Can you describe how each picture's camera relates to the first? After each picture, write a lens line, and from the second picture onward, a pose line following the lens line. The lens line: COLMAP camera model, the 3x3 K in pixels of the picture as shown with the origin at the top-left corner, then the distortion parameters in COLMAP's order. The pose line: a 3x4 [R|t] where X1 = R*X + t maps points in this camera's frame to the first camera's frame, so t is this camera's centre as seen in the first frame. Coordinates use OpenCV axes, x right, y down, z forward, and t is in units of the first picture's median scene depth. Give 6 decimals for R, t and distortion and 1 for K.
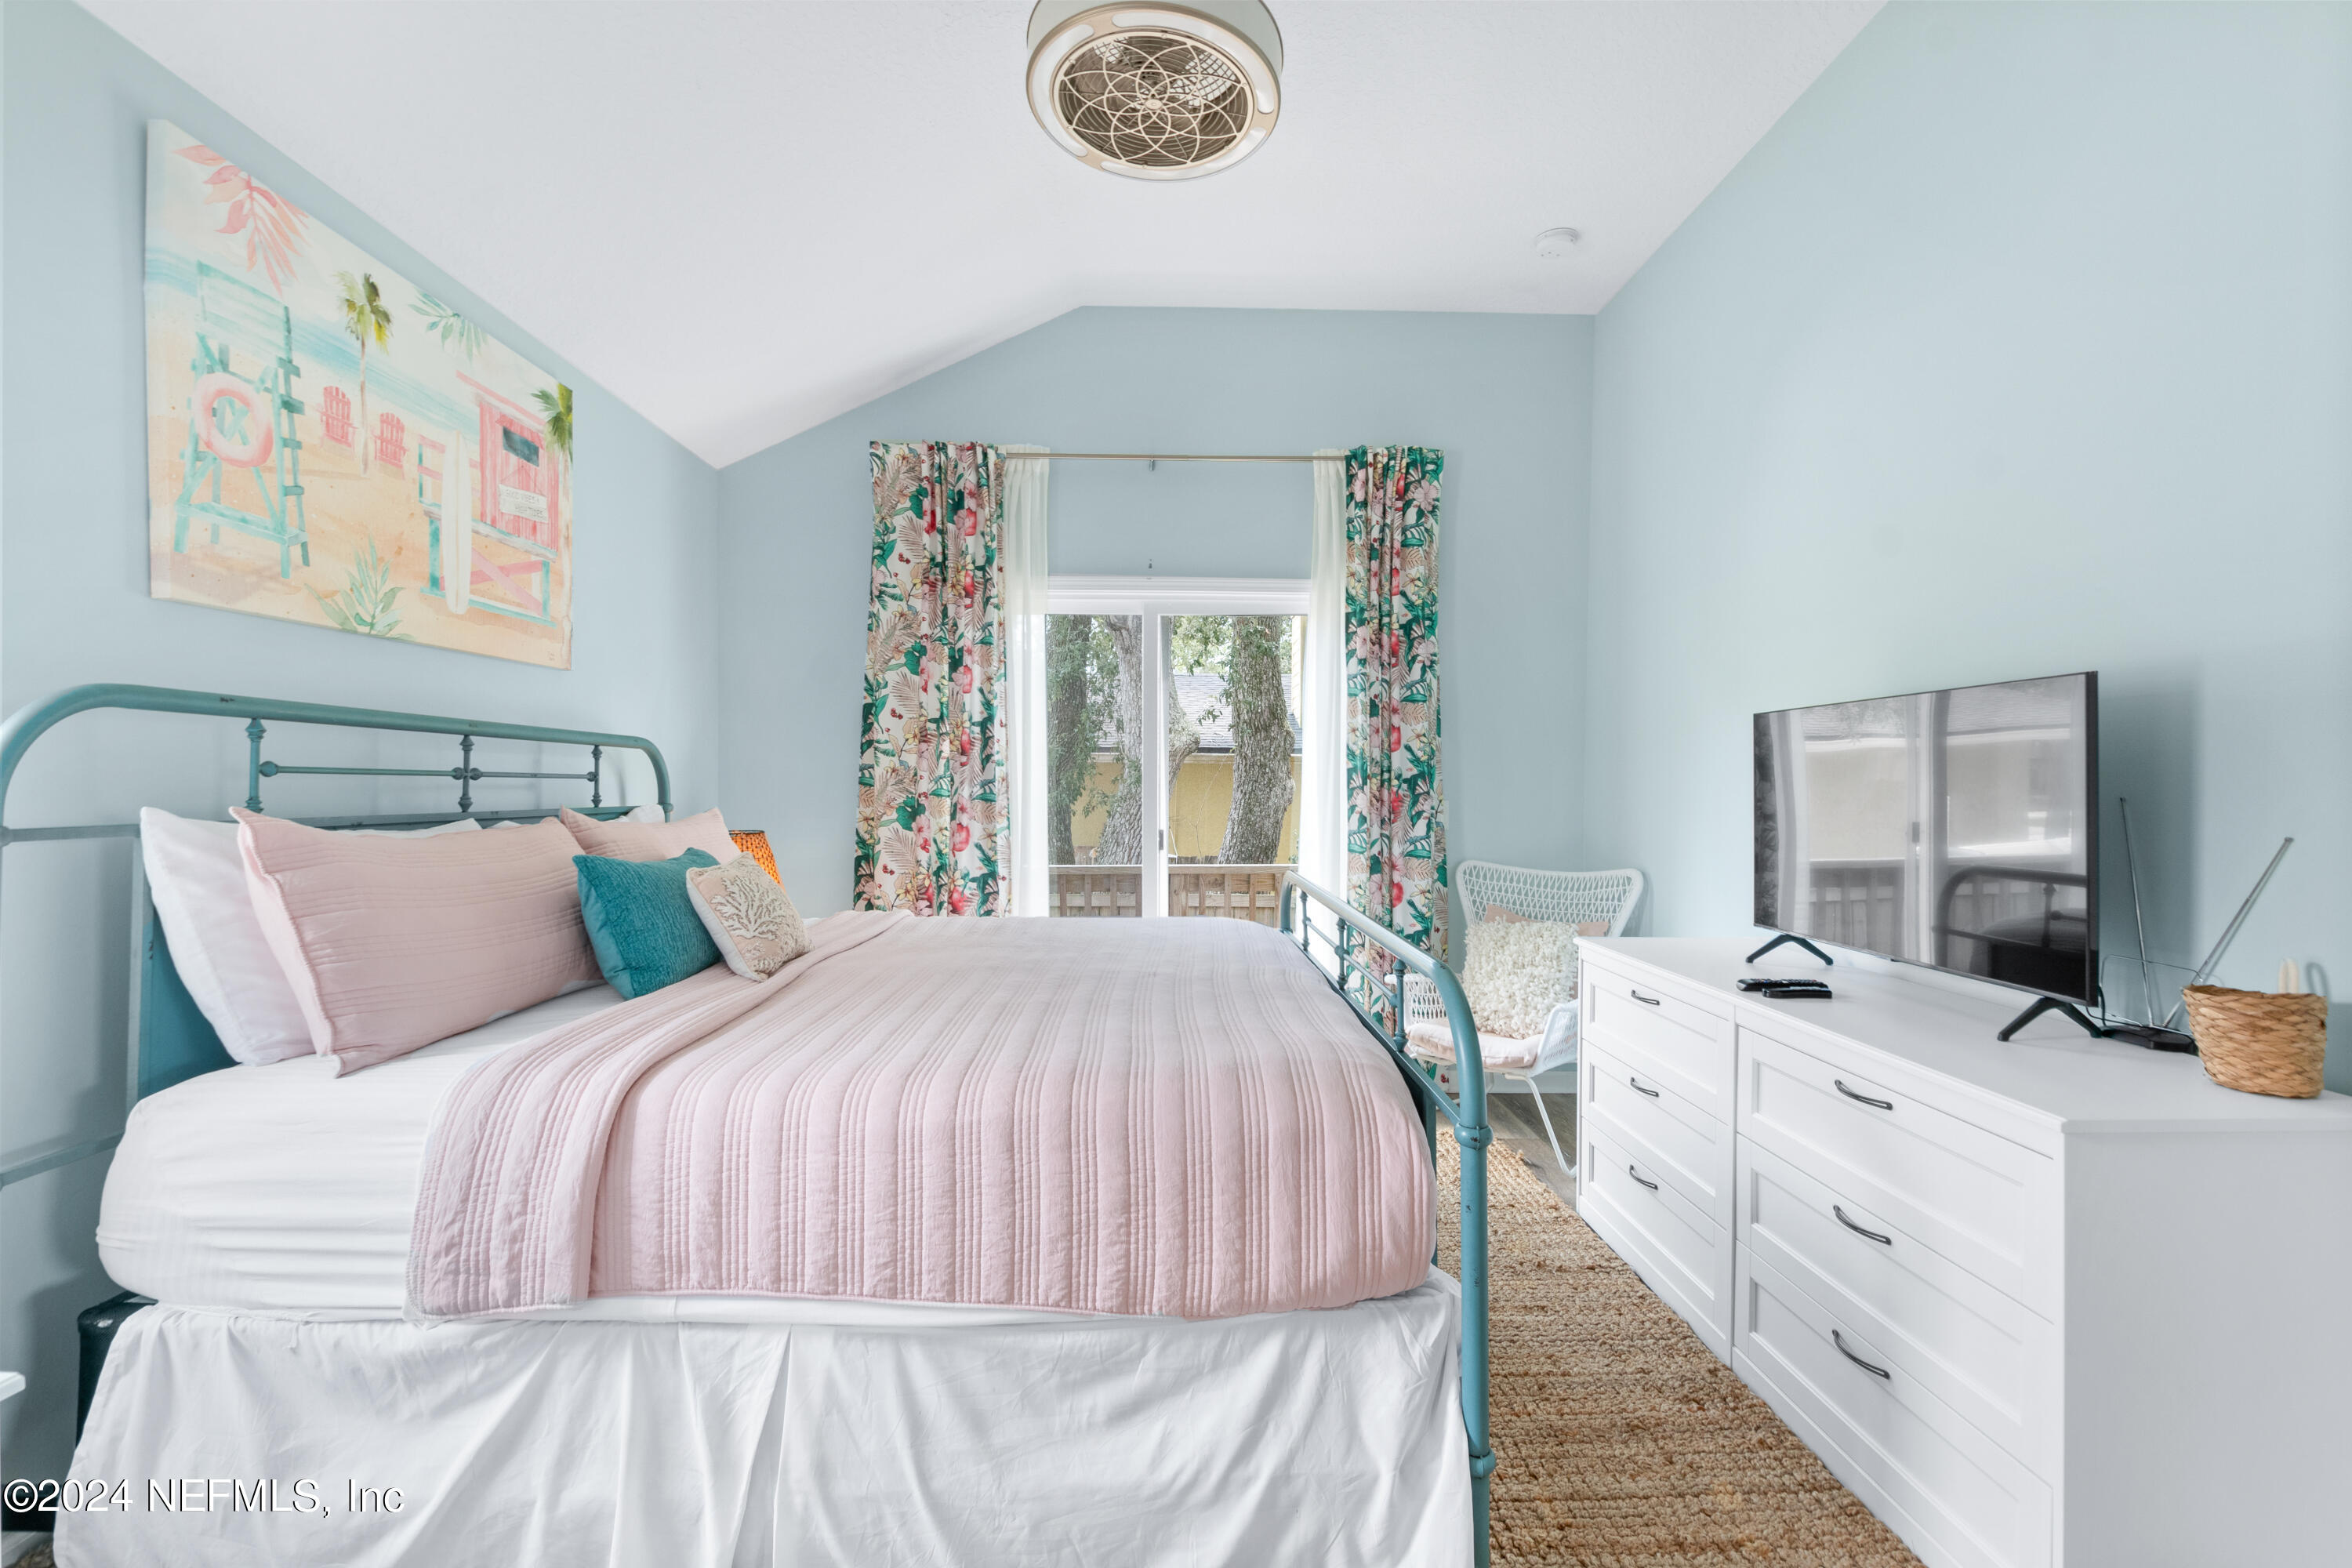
lens RADIAL K [[1011.6, 0, 1215.0], [0, 1011.6, 777.9], [0, 0, 1]] dist [0.003442, -0.000837]
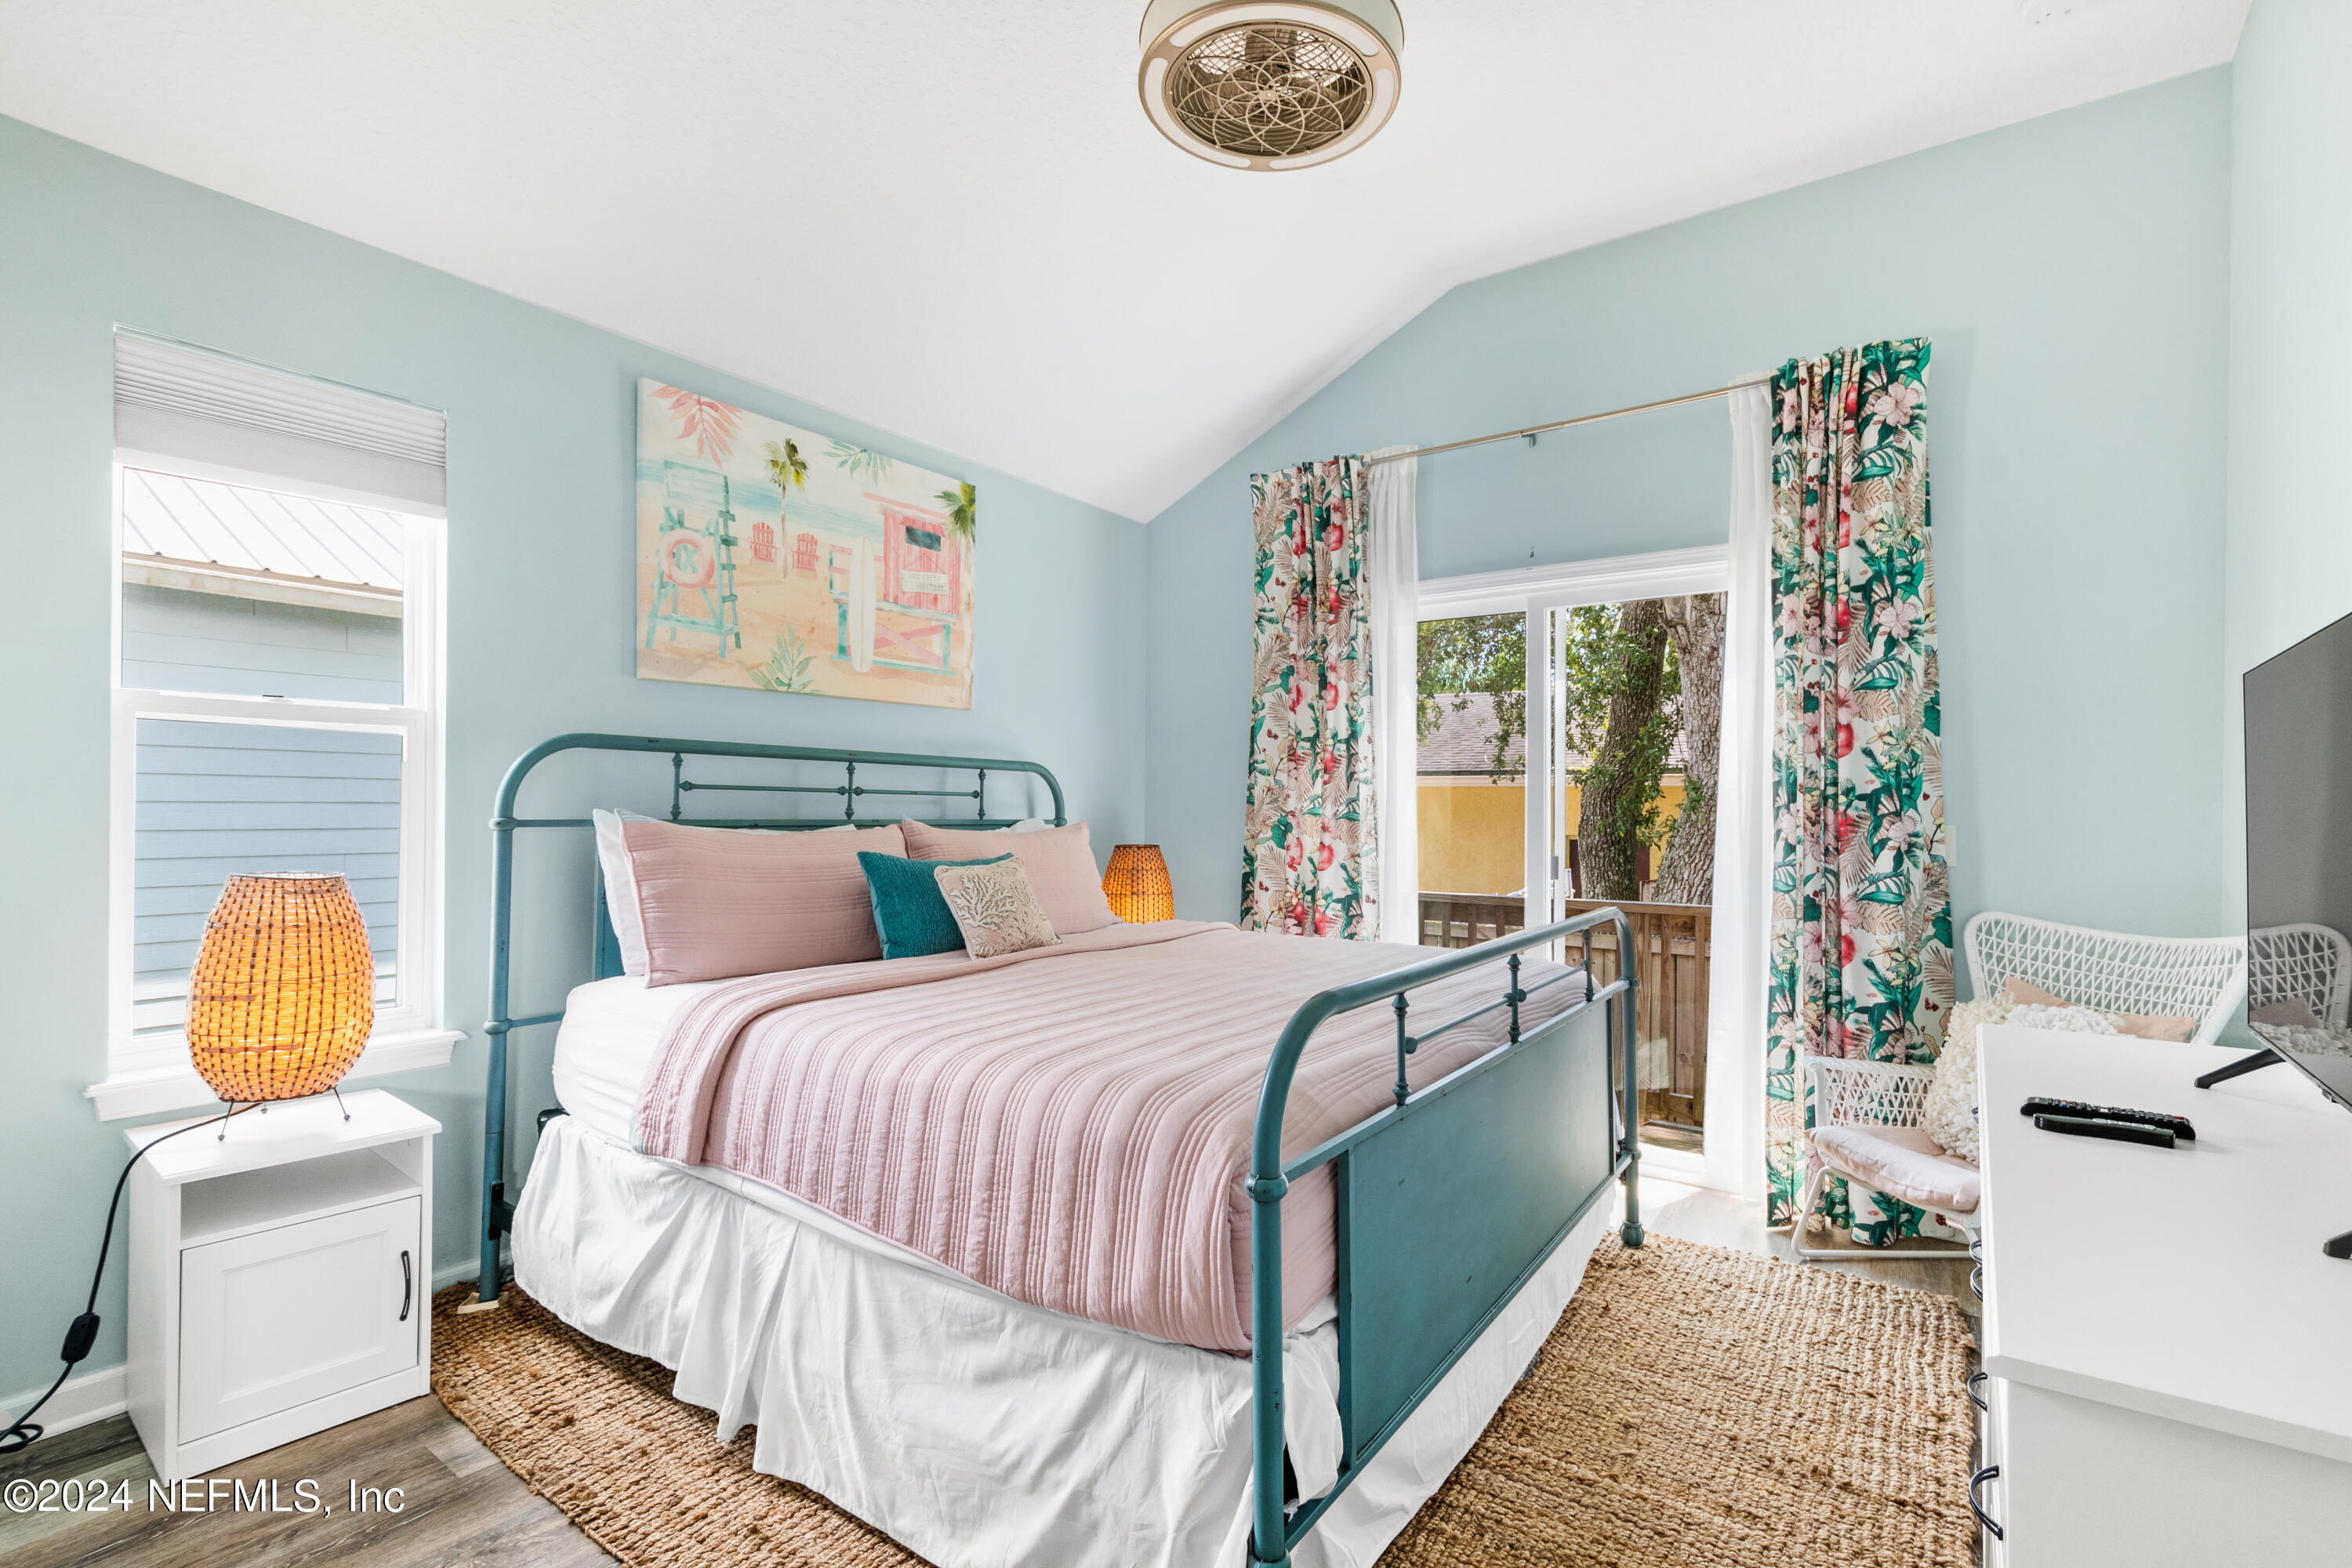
lens RADIAL K [[1083.5, 0, 1182.3], [0, 1083.5, 782.3], [0, 0, 1]] dist [-0.000003, -0.003324]
pose [[0.792608, -0.014014, -0.609570, 0.460228], [0.000354, 0.999746, -0.022525, 0.016201], [0.609731, 0.017638, 0.792412, 0.126848]]
